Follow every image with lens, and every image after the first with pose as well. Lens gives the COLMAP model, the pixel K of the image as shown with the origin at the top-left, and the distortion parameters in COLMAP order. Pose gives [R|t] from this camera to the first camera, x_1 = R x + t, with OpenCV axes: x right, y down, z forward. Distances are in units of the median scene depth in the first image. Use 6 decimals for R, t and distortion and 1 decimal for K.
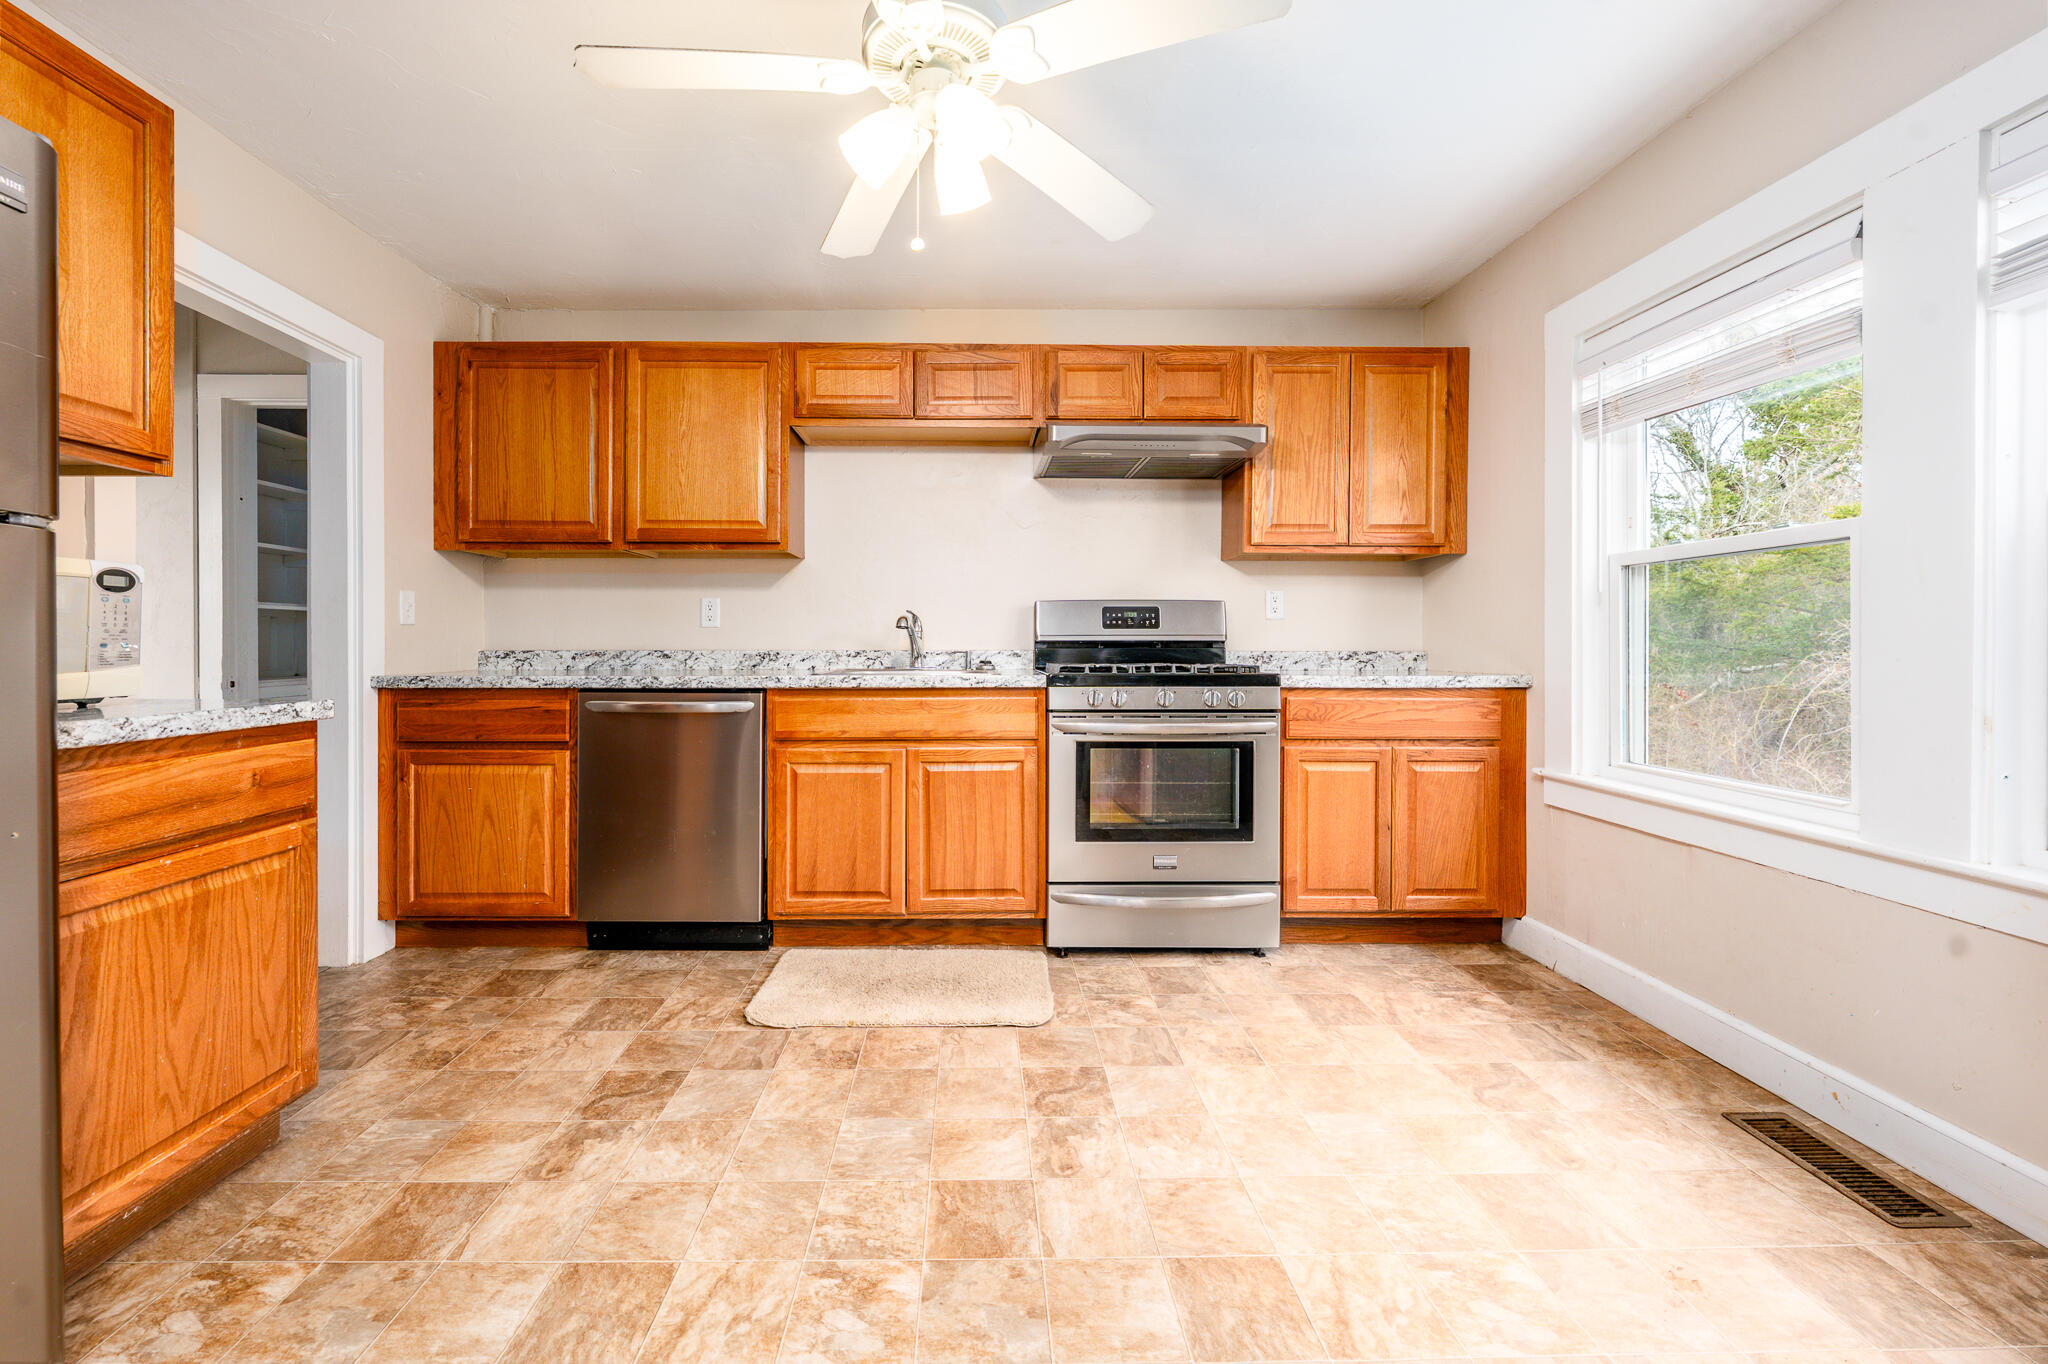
lens RADIAL K [[822.1, 0, 1024.0], [0, 822.1, 682.0], [0, 0, 1]] dist [-0.001416, -0.000228]
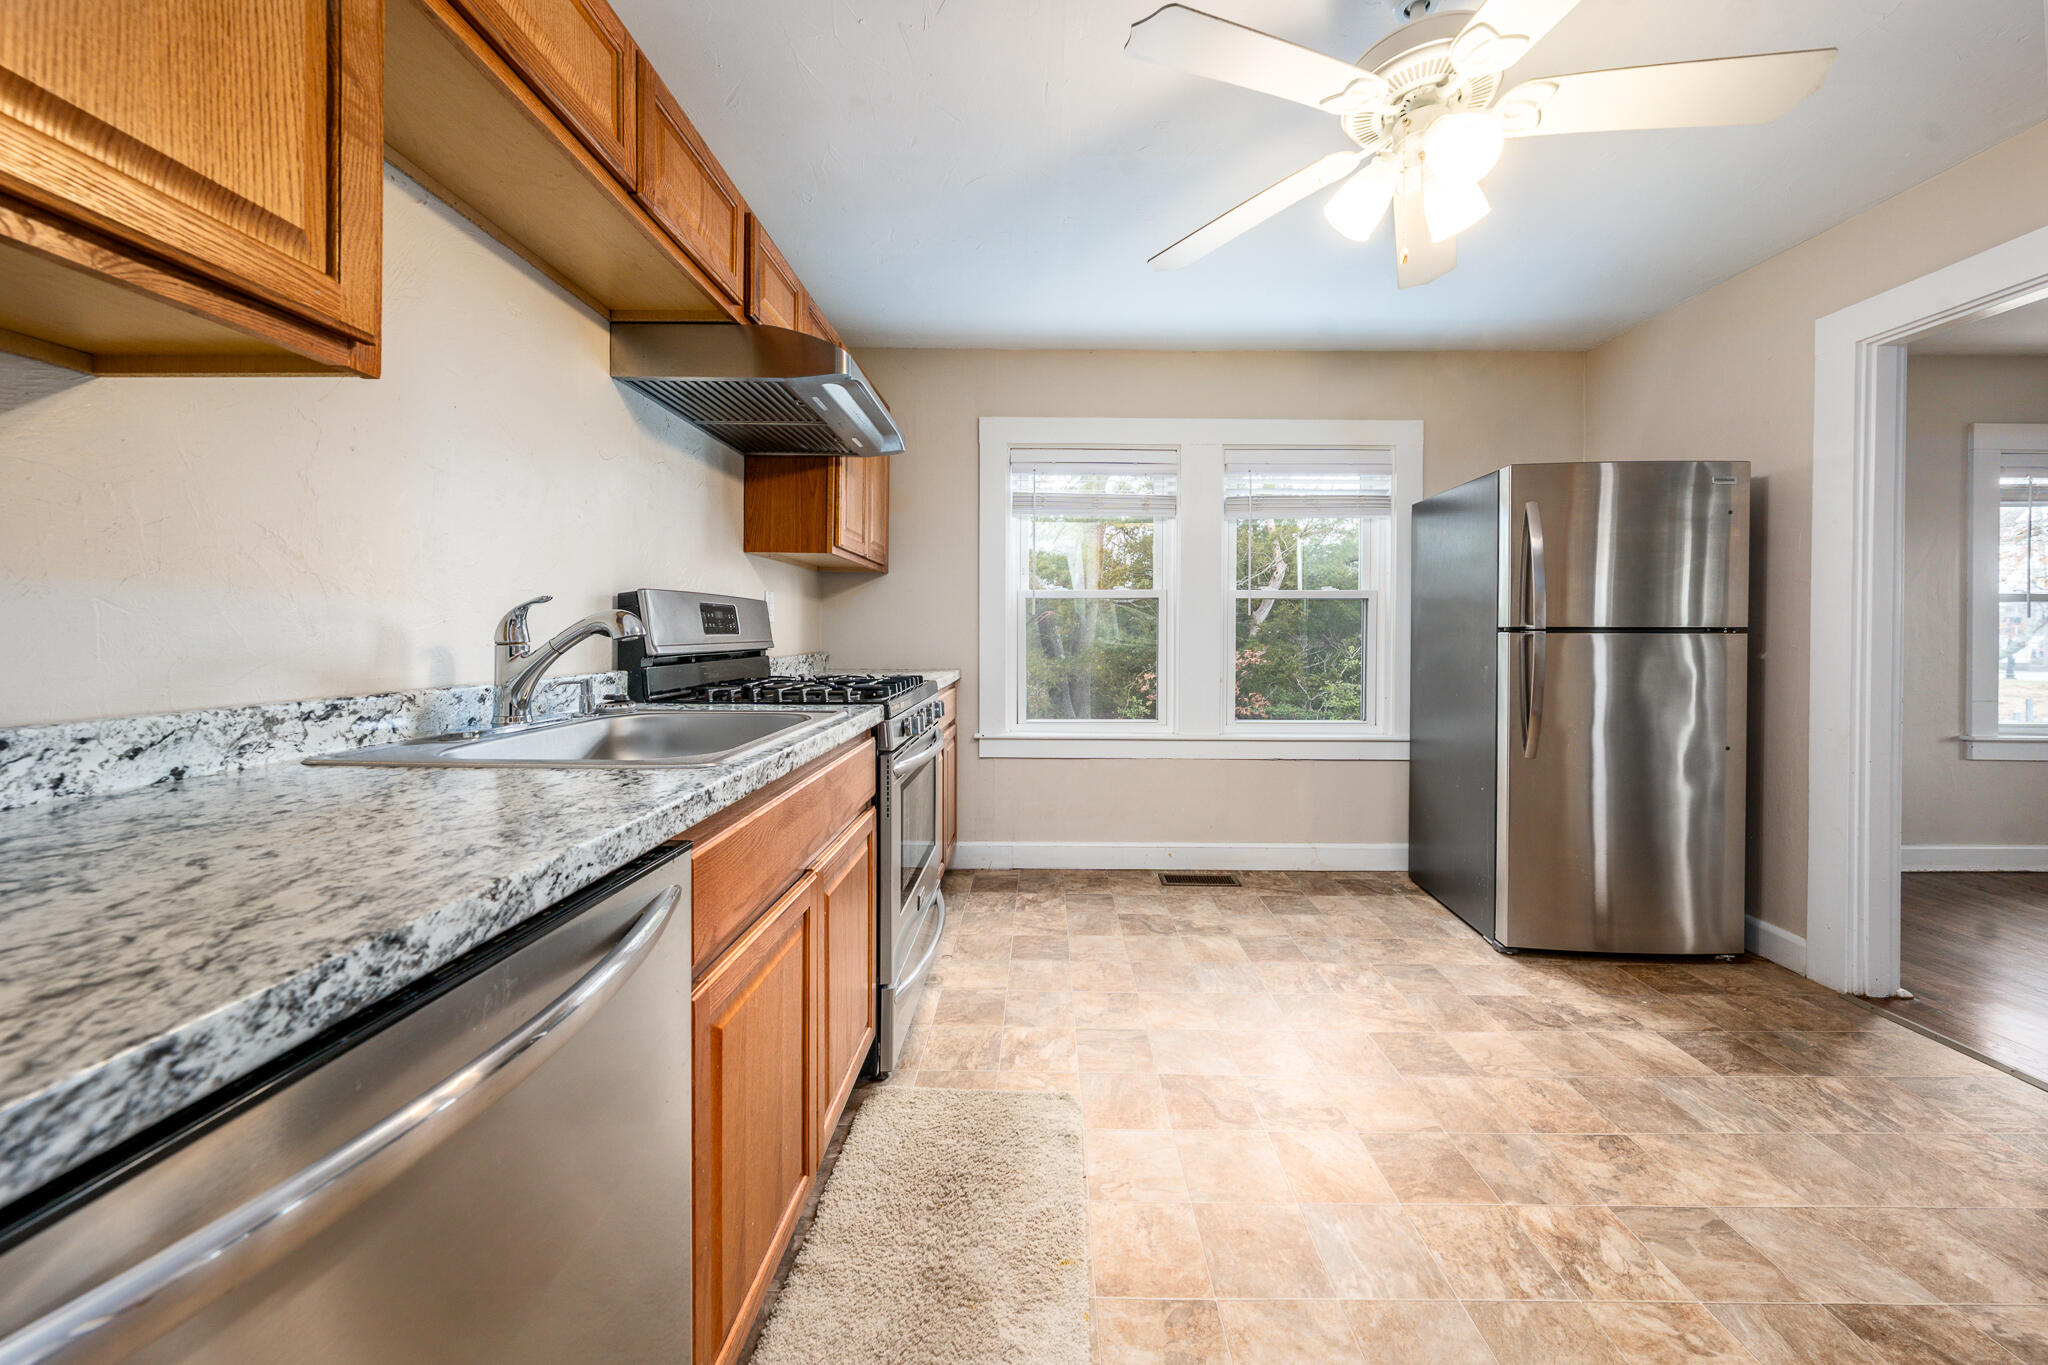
lens RADIAL K [[709.5, 0, 1032.9], [0, 709.5, 645.1], [0, 0, 1]] dist [-0.001062, -0.000007]
pose [[0.051489, -0.021023, 0.998452, -0.665602], [0.041456, 0.998962, 0.018896, -0.074798], [-0.997813, 0.040419, 0.052308, 0.925696]]
